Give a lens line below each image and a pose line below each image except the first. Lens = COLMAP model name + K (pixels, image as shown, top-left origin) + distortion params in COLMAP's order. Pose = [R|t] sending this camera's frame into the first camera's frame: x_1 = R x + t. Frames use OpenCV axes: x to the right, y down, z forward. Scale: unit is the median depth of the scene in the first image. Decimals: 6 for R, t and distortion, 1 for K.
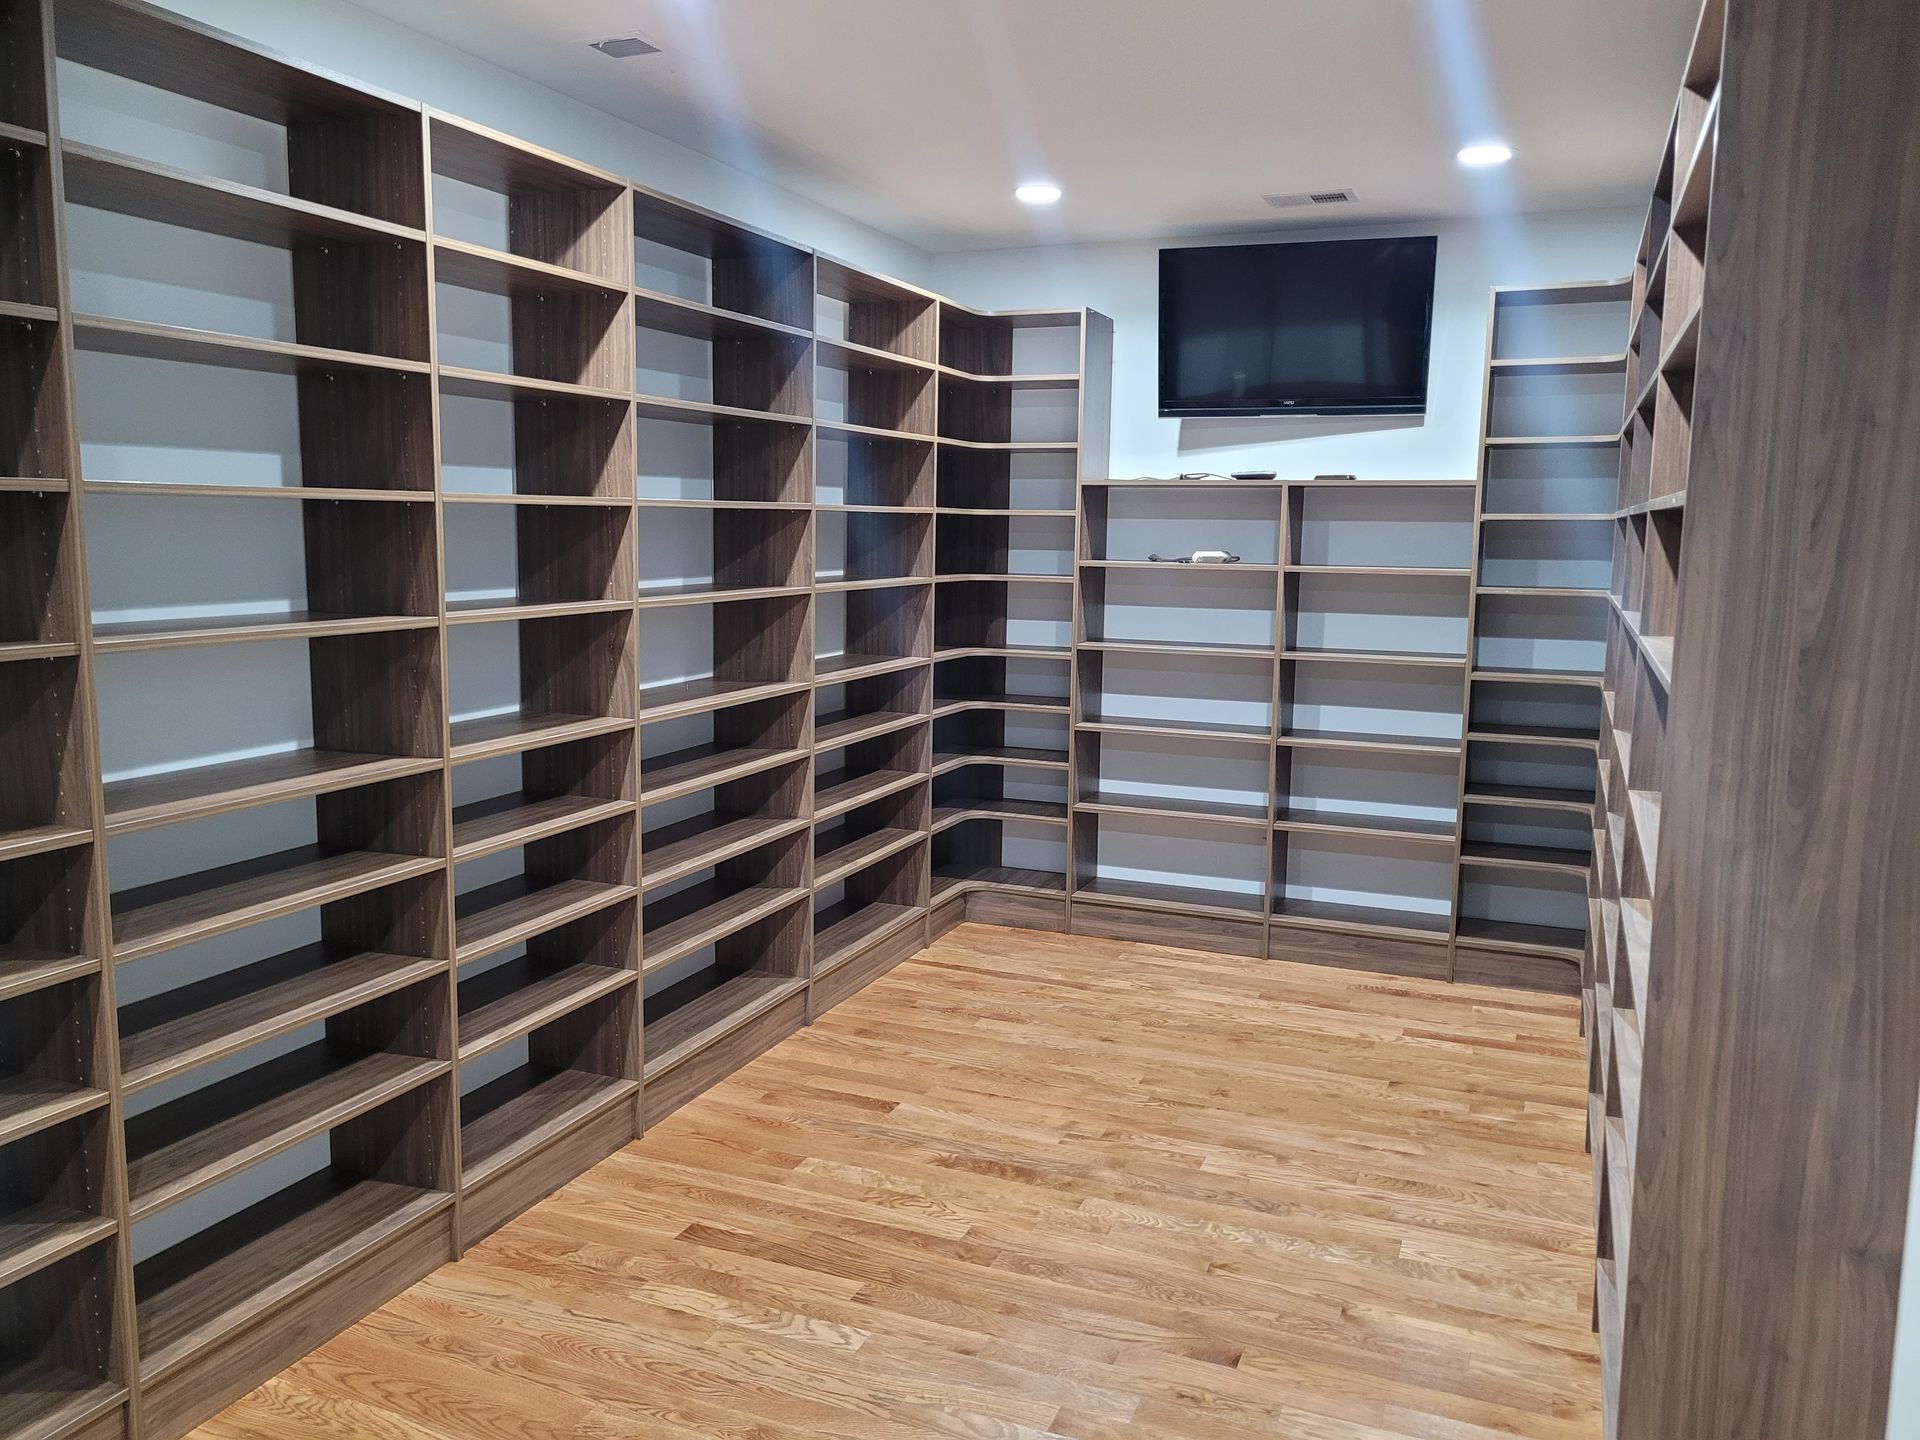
lens RADIAL K [[1468.4, 0, 964.9], [0, 1468.4, 725.6], [0, 0, 1]] dist [0.044385, -0.024643]
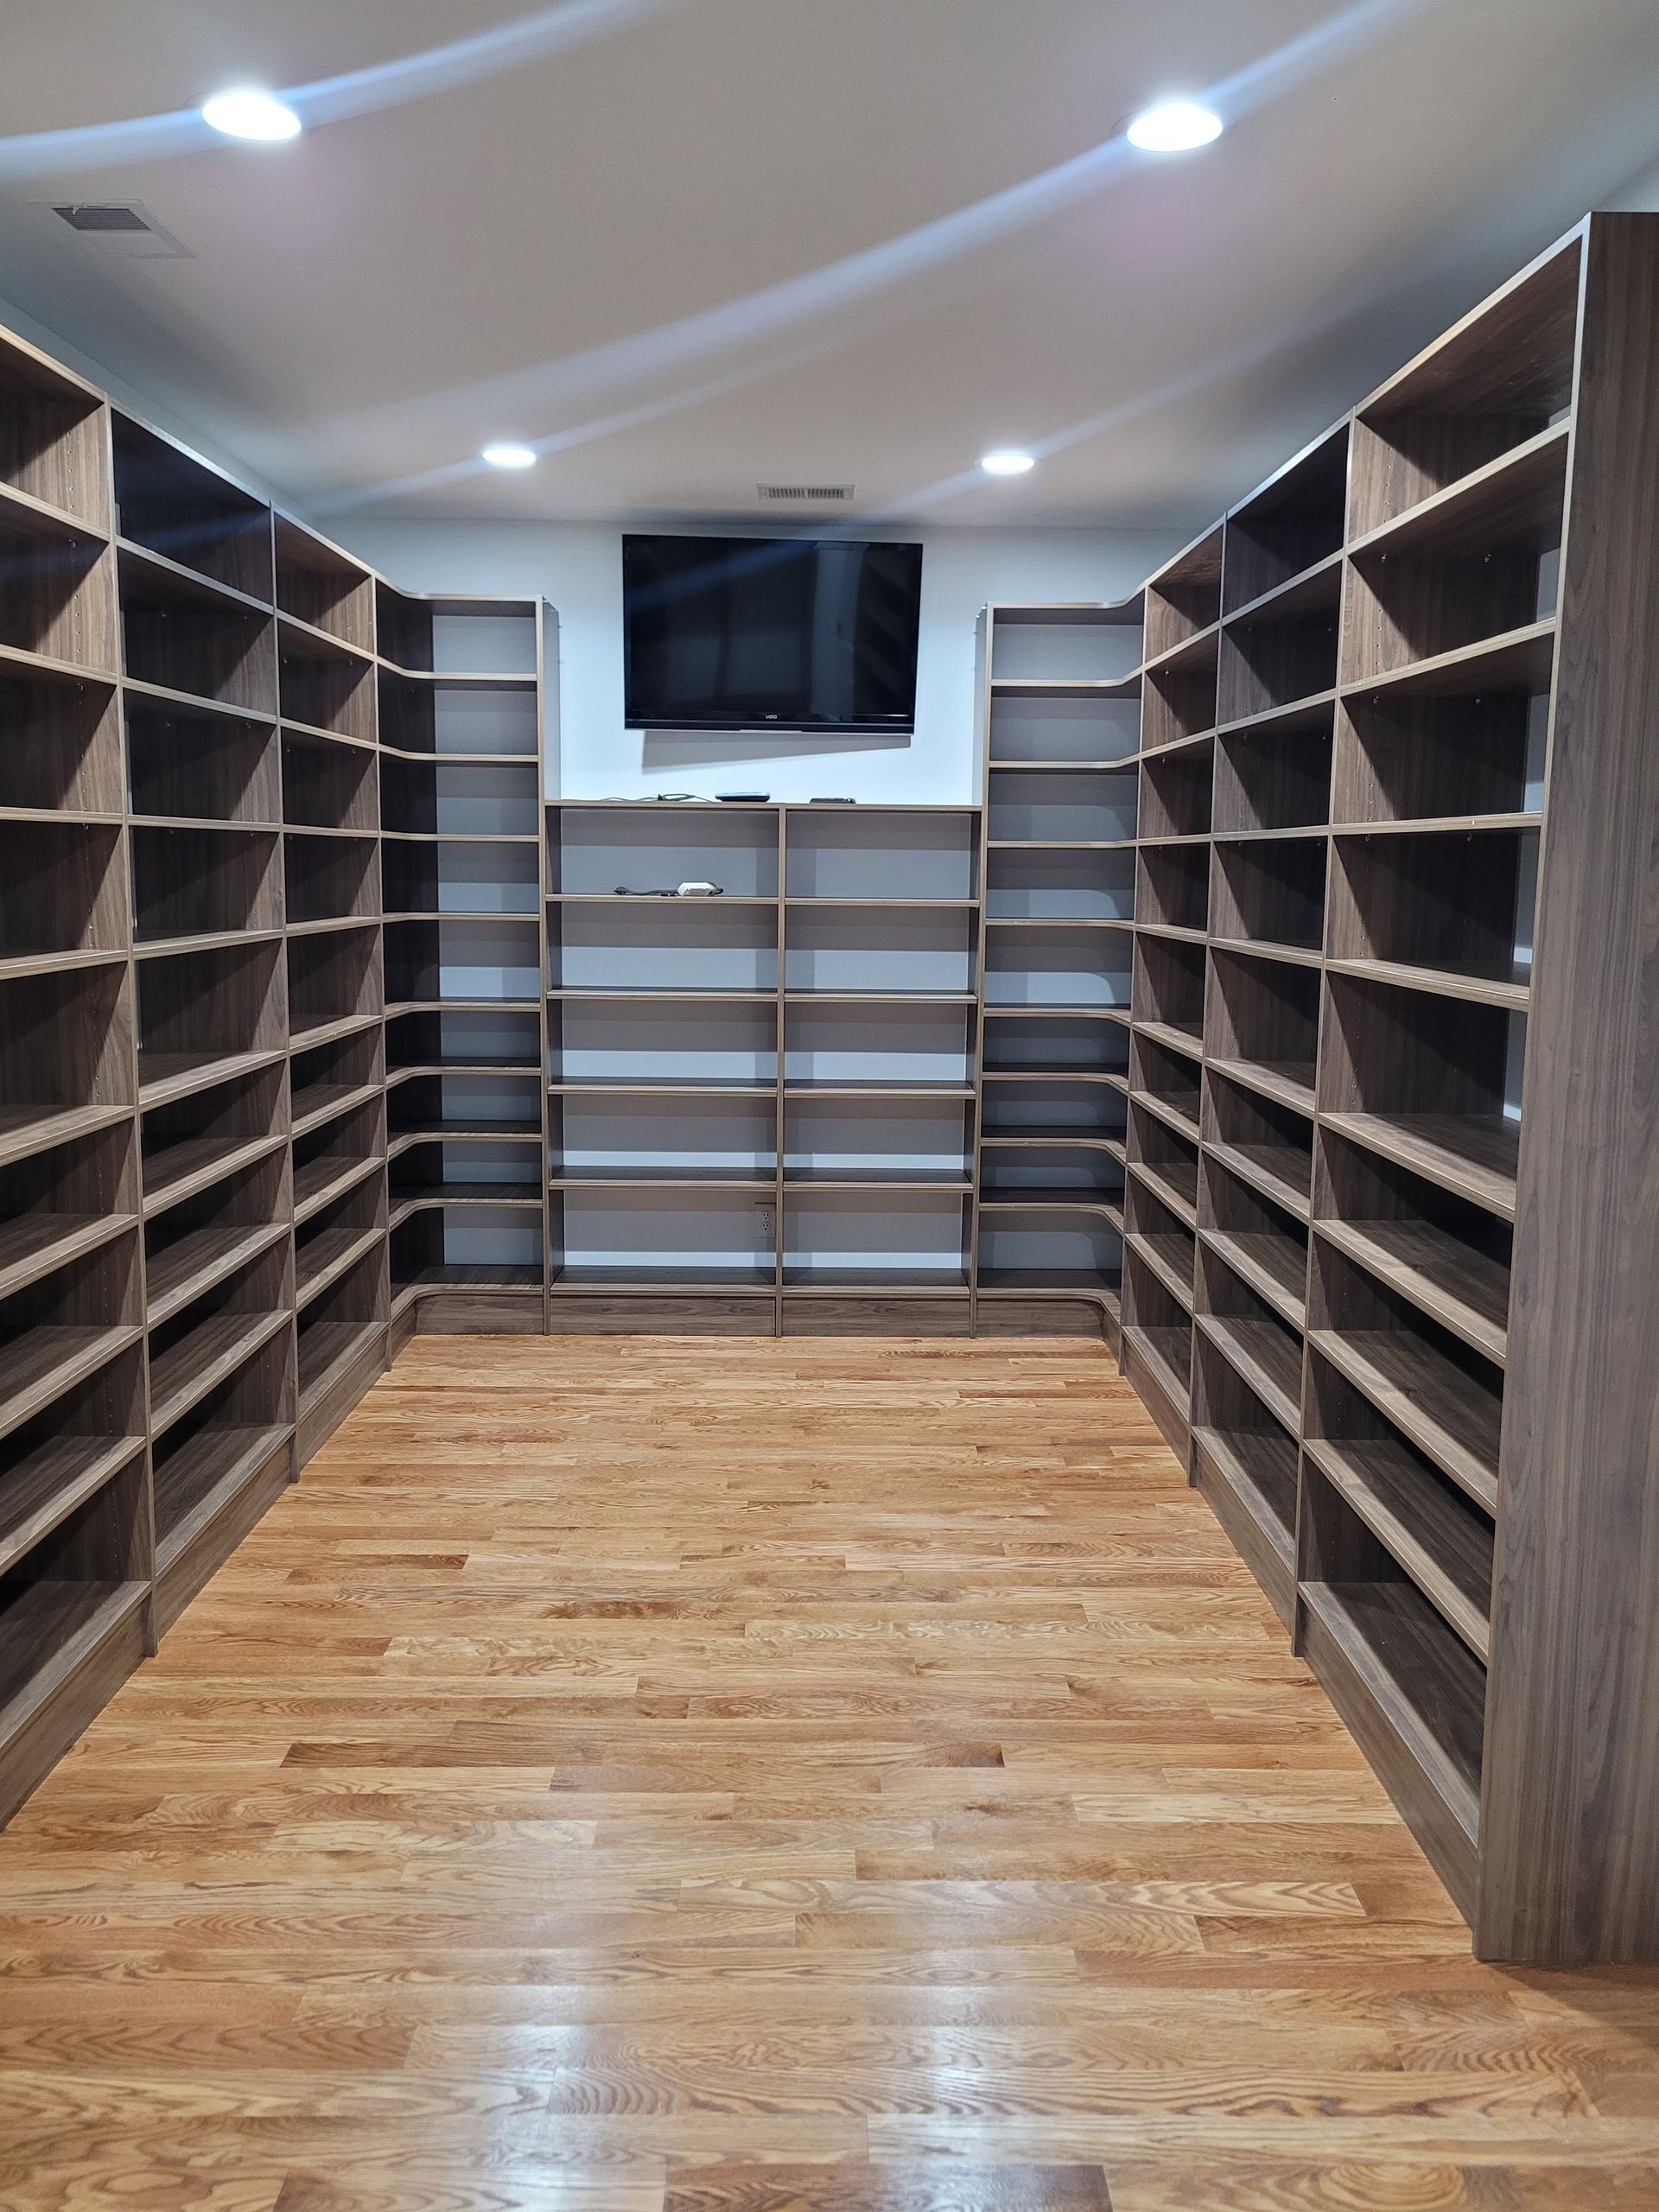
lens RADIAL K [[1691.8, 0, 838.5], [0, 1691.8, 1093.2], [0, 0, 1]] dist [0.044385, -0.024643]
pose [[0.919383, -0.055884, 0.389375, -0.213595], [0.054724, 0.998402, 0.014079, -0.002841], [-0.389539, 0.008365, 0.920972, 0.045158]]
